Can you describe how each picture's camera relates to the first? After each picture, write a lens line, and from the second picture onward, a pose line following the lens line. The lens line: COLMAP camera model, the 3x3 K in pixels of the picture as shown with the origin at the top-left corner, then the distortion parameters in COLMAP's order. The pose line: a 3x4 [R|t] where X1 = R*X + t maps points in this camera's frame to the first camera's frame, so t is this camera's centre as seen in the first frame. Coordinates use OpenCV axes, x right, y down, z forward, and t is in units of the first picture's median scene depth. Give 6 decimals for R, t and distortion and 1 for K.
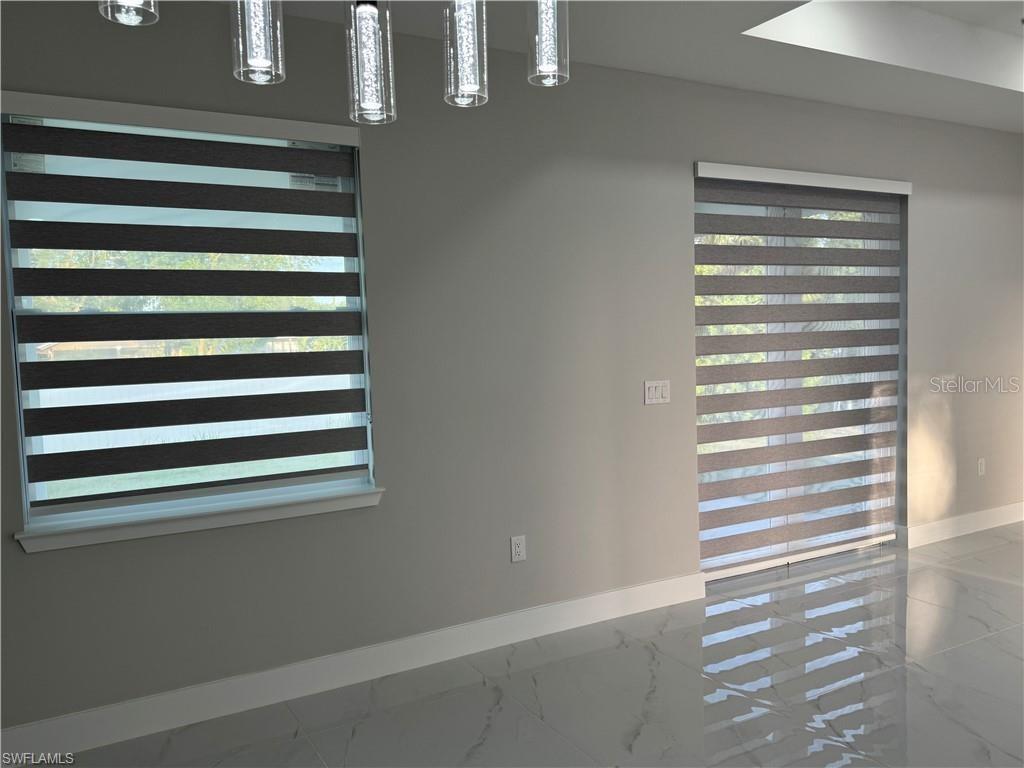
lens RADIAL K [[800.2, 0, 533.3], [0, 800.2, 399.0], [0, 0, 1]] dist [0.087127, -0.116563]
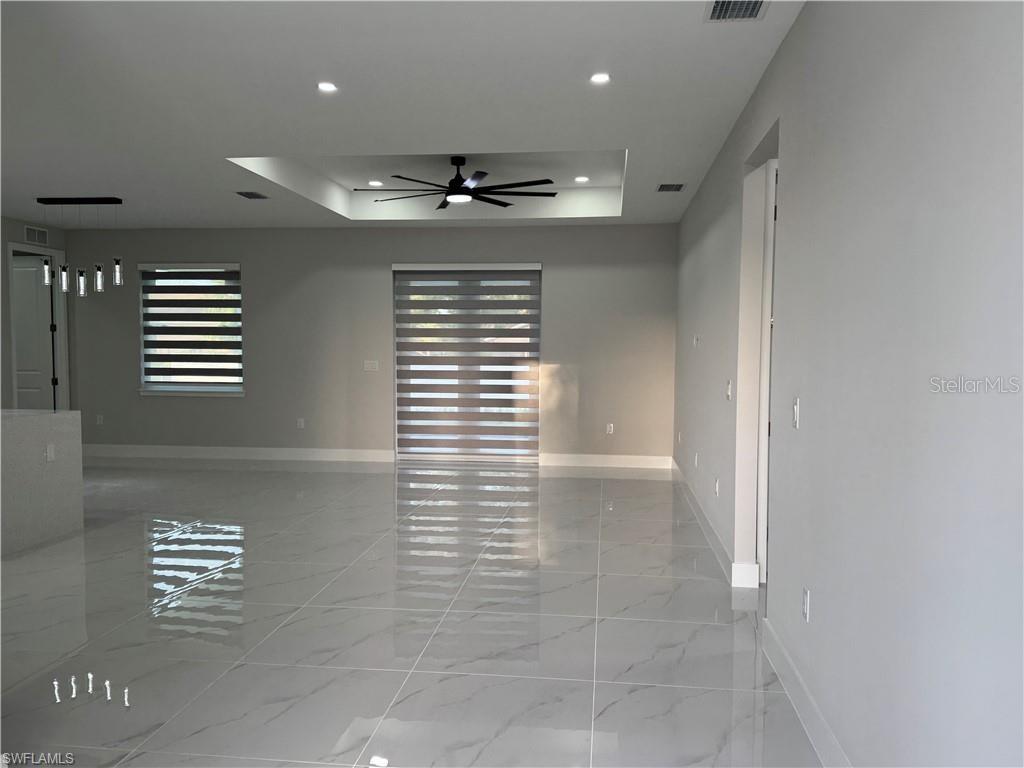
lens RADIAL K [[800.2, 0, 516.1], [0, 800.2, 391.6], [0, 0, 1]] dist [0.087127, -0.116563]
pose [[0.805488, 0.065475, -0.588984, 1.842907], [-0.079081, 0.996865, 0.002667, 0.026108], [0.587312, 0.044430, 0.808140, -0.588823]]
